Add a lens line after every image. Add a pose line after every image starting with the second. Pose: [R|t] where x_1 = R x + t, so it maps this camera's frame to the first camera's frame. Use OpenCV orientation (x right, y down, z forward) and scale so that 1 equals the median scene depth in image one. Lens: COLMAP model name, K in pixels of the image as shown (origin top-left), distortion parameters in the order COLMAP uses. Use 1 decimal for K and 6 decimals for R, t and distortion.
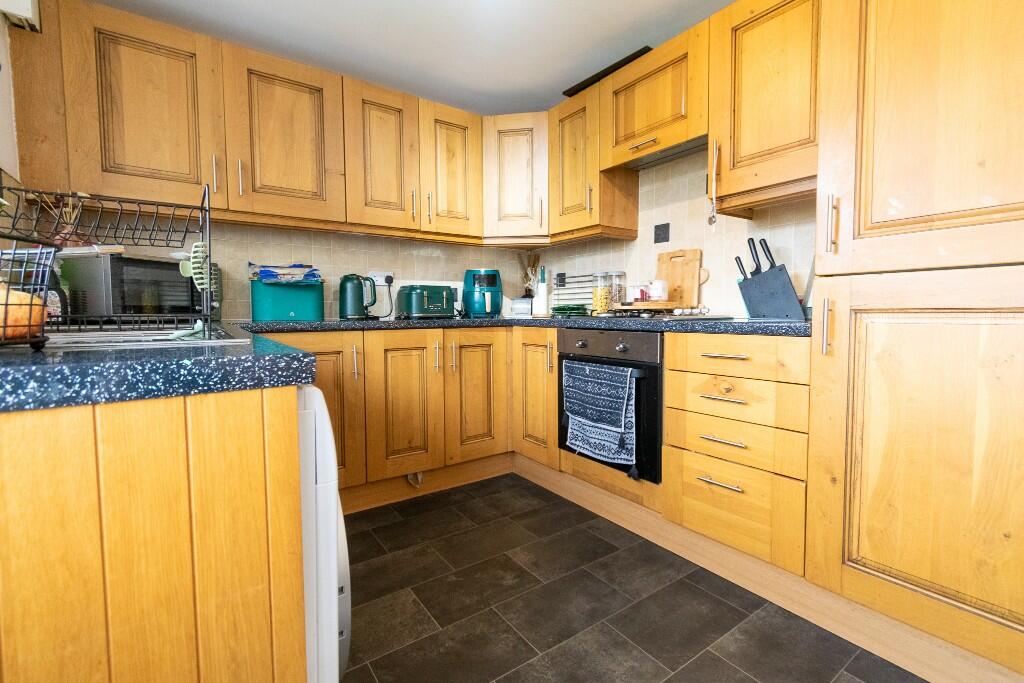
lens RADIAL K [[449.6, 0, 506.8], [0, 449.6, 339.2], [0, 0, 1]] dist [-0.000981, -0.002226]
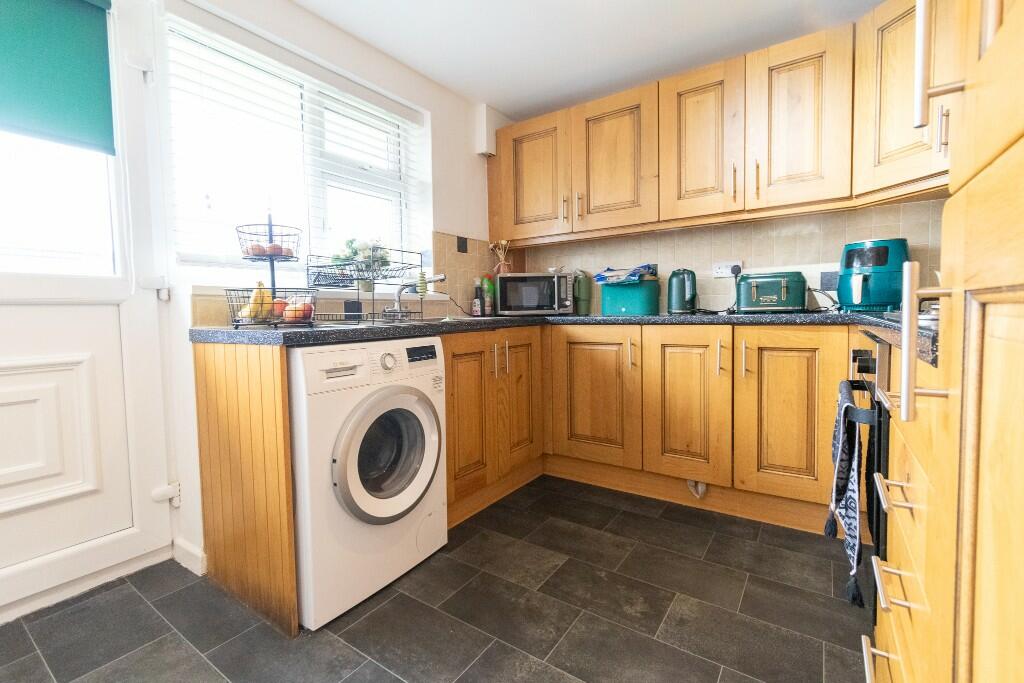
lens RADIAL K [[449.6, 0, 514.6], [0, 449.6, 336.1], [0, 0, 1]] dist [-0.000981, -0.002226]
pose [[0.354803, 0.048299, -0.933693, 0.518645], [-0.038801, 0.998565, 0.036910, -0.018905], [0.934135, 0.023132, 0.356168, 0.324988]]
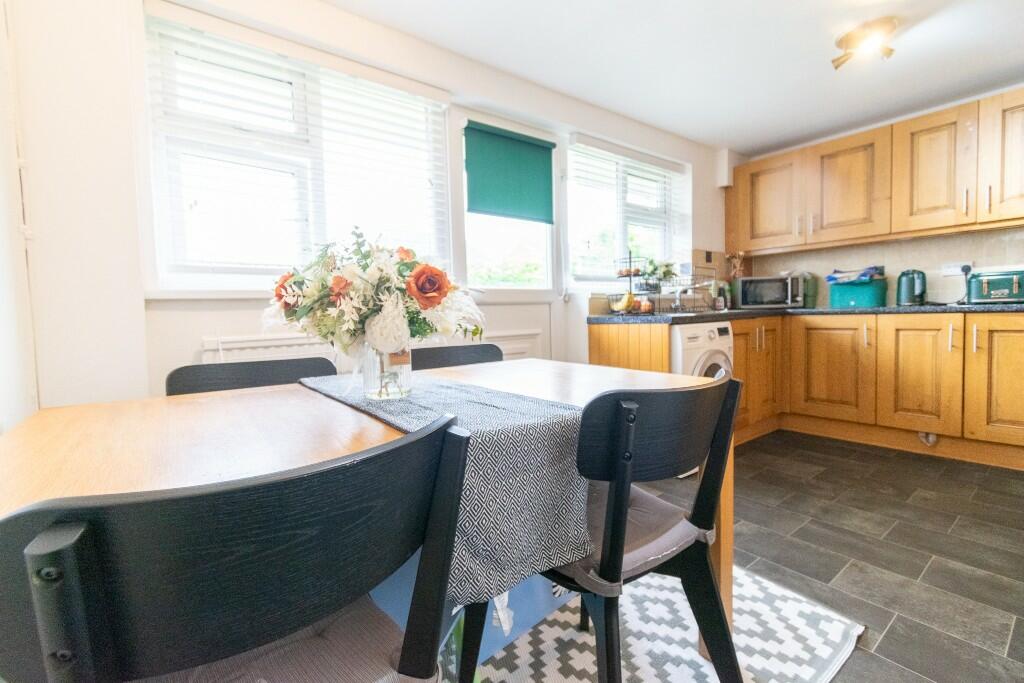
lens RADIAL K [[449.6, 0, 507.4], [0, 449.6, 336.5], [0, 0, 1]] dist [-0.000981, -0.002226]
pose [[0.040154, 0.055459, -0.997653, 0.954512], [-0.031761, 0.998025, 0.054202, 0.009897], [0.998689, 0.029510, 0.041836, -0.185015]]
